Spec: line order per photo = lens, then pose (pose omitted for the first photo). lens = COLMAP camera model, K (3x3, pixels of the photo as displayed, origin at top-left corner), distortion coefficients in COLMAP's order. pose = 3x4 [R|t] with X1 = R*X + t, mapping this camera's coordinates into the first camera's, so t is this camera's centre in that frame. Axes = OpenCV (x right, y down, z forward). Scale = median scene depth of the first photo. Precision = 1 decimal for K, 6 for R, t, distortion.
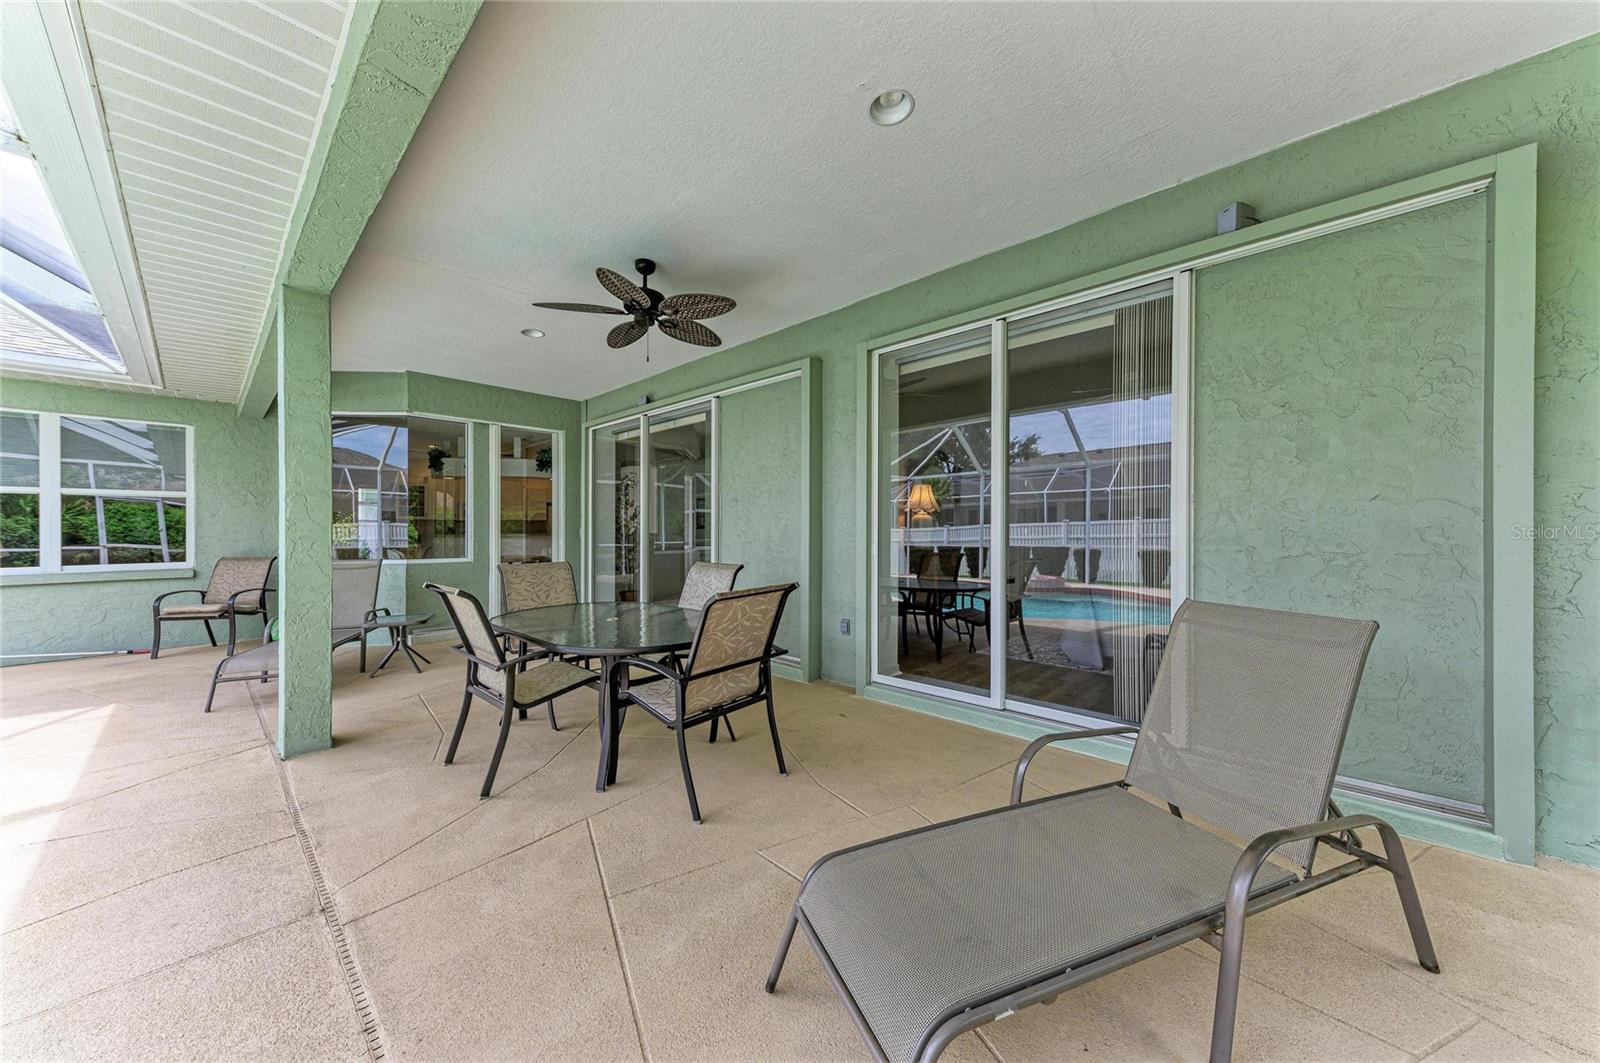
lens RADIAL K [[542.4, 0, 804.0], [0, 542.4, 529.4], [0, 0, 1]] dist [0.004604, -0.000493]
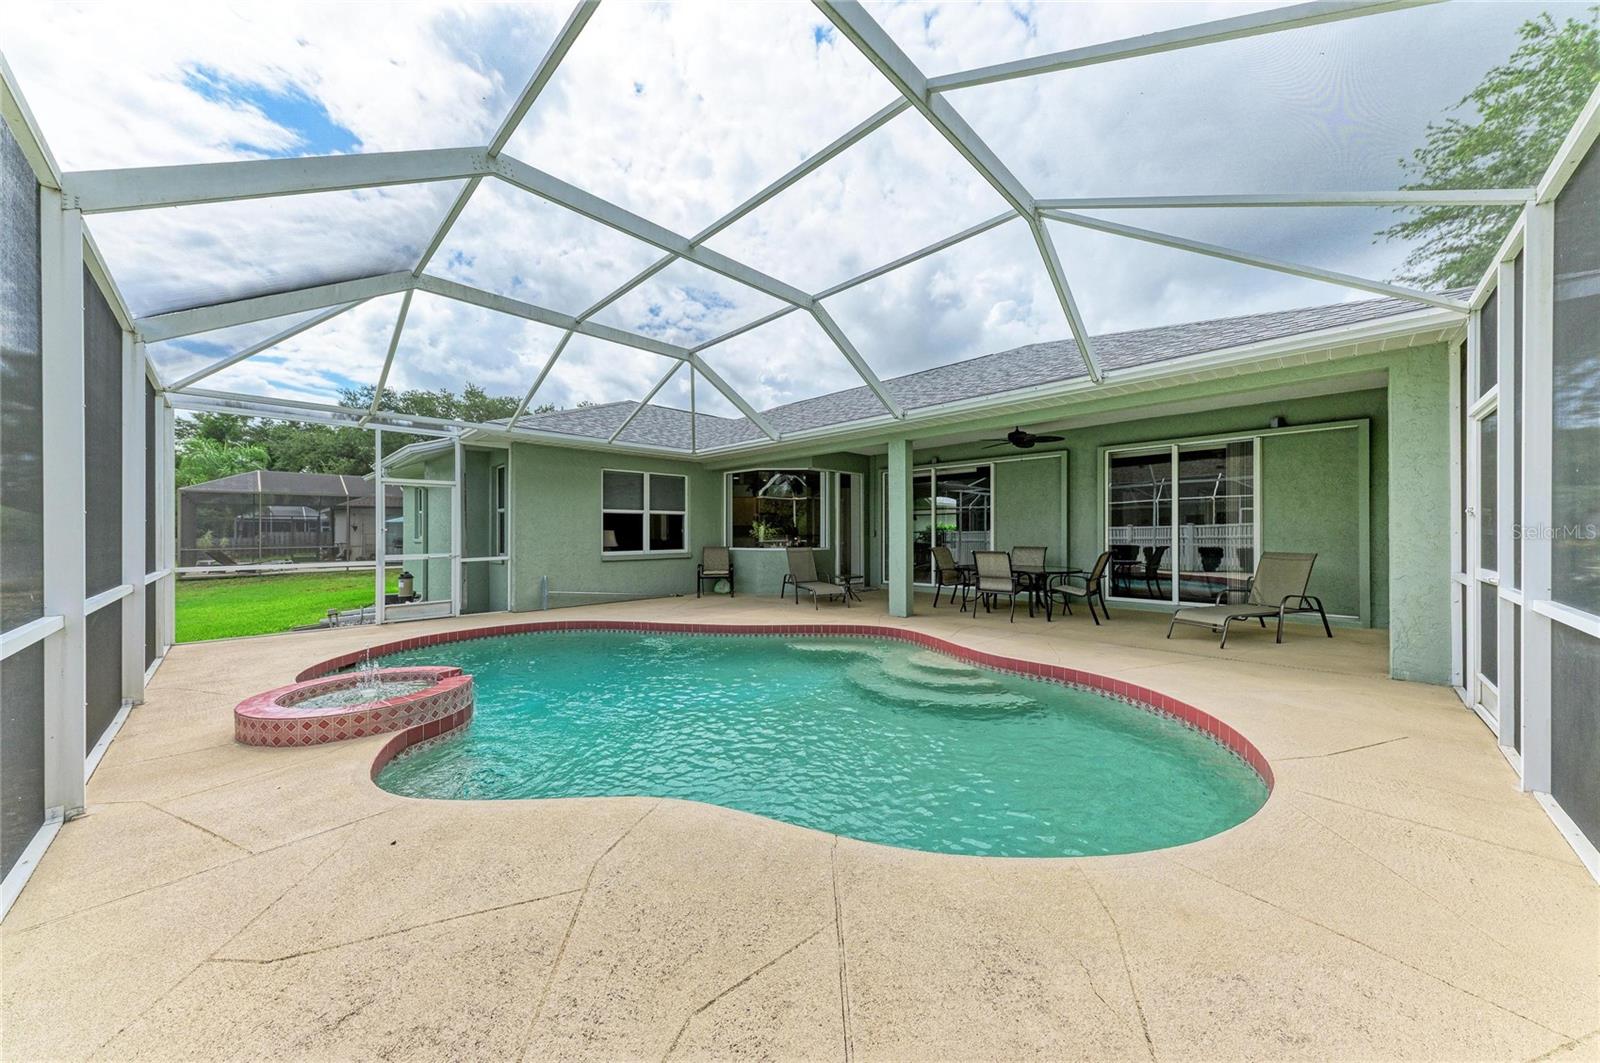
lens RADIAL K [[542.4, 0, 796.1], [0, 542.4, 529.3], [0, 0, 1]] dist [0.004604, -0.000493]
pose [[0.999232, -0.000136, -0.039172, -0.766098], [-0.000132, 0.999977, -0.006844, 0.005545], [0.039172, 0.006844, 0.999209, -0.921636]]
